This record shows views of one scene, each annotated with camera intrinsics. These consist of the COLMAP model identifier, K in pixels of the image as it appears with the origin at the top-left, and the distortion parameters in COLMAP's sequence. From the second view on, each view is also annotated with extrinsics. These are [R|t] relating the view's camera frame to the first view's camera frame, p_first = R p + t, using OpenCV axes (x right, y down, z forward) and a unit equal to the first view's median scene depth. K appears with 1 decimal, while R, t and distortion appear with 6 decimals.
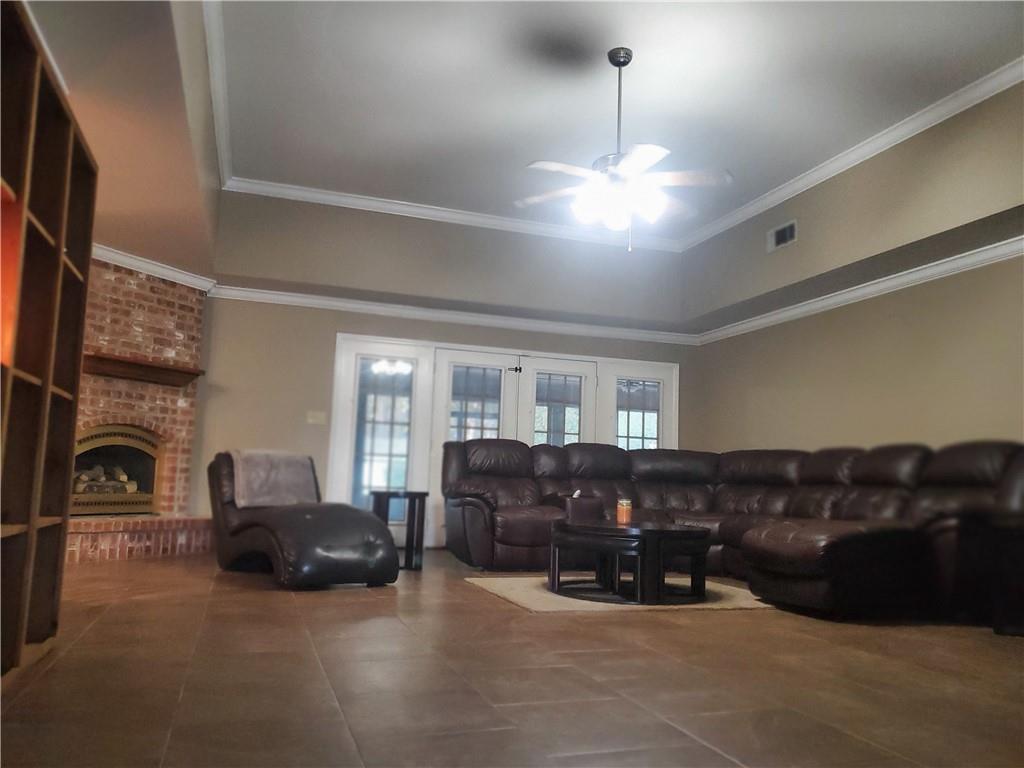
lens RADIAL K [[785.3, 0, 506.9], [0, 785.3, 392.3], [0, 0, 1]] dist [0.014708, 0.006854]
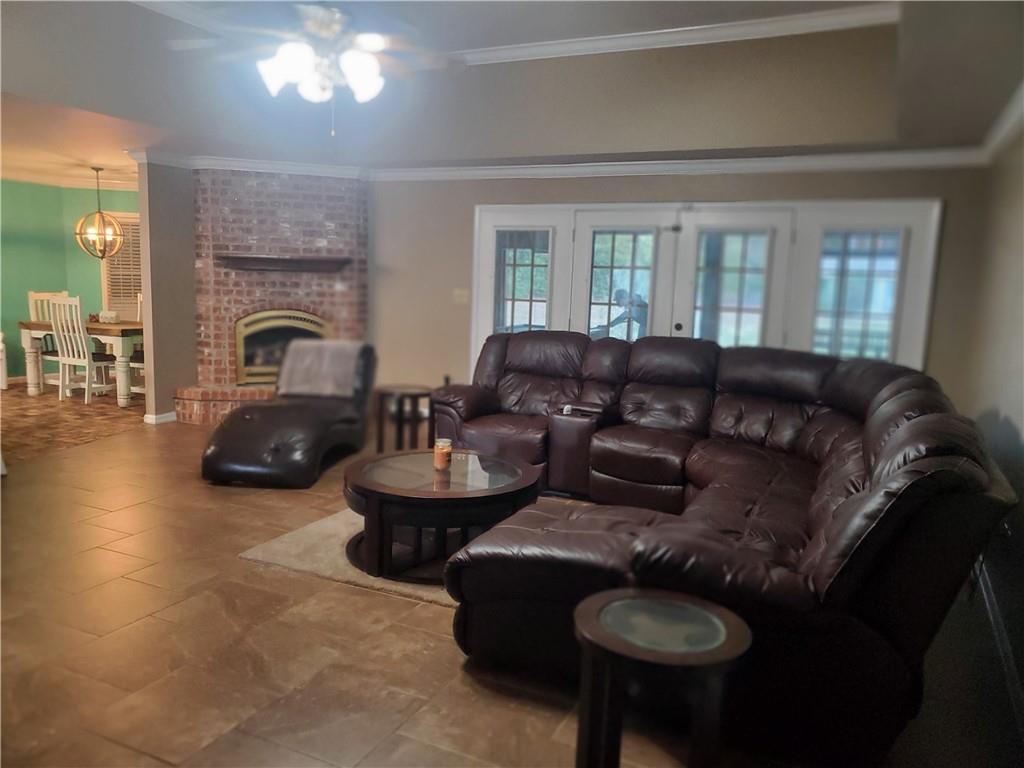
lens RADIAL K [[785.3, 0, 505.2], [0, 785.3, 385.5], [0, 0, 1]] dist [0.014708, 0.006854]
pose [[0.709605, 0.087368, -0.699162, 0.562685], [0.071440, 0.978248, 0.194750, -0.051046], [0.700968, -0.188144, 0.687928, 0.384628]]
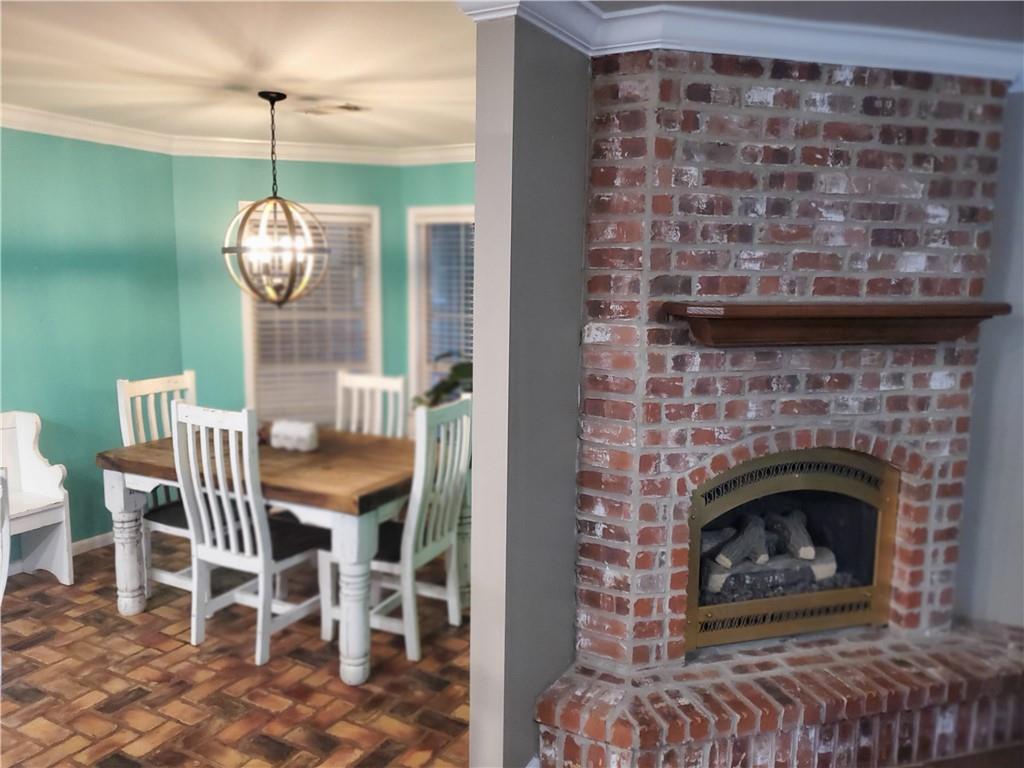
lens RADIAL K [[785.3, 0, 508.3], [0, 785.3, 381.8], [0, 0, 1]] dist [0.014708, 0.006854]
pose [[0.672137, 0.081447, -0.735933, -0.270496], [0.091977, 0.977048, 0.192136, -0.088159], [0.734691, -0.196831, 0.649220, 0.586640]]
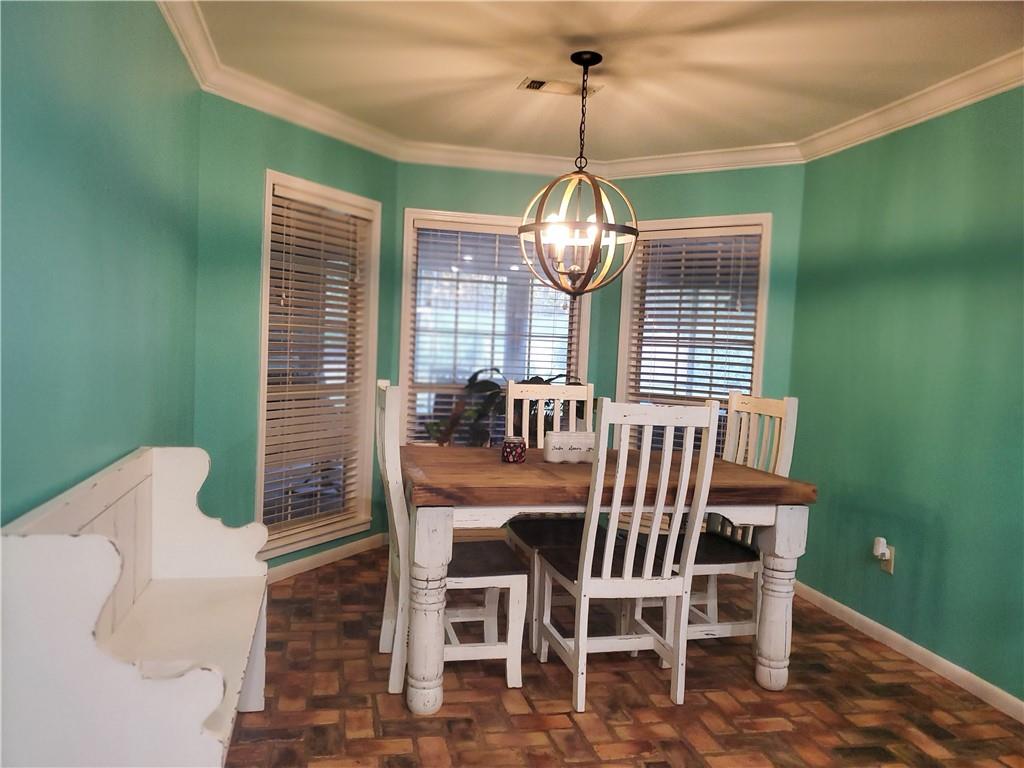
lens RADIAL K [[785.3, 0, 510.1], [0, 785.3, 388.4], [0, 0, 1]] dist [0.014708, 0.006854]
pose [[0.994385, 0.024444, -0.102961, -0.769740], [-0.008323, 0.988007, 0.154183, -0.067420], [0.105495, -0.152460, 0.982663, 0.359667]]
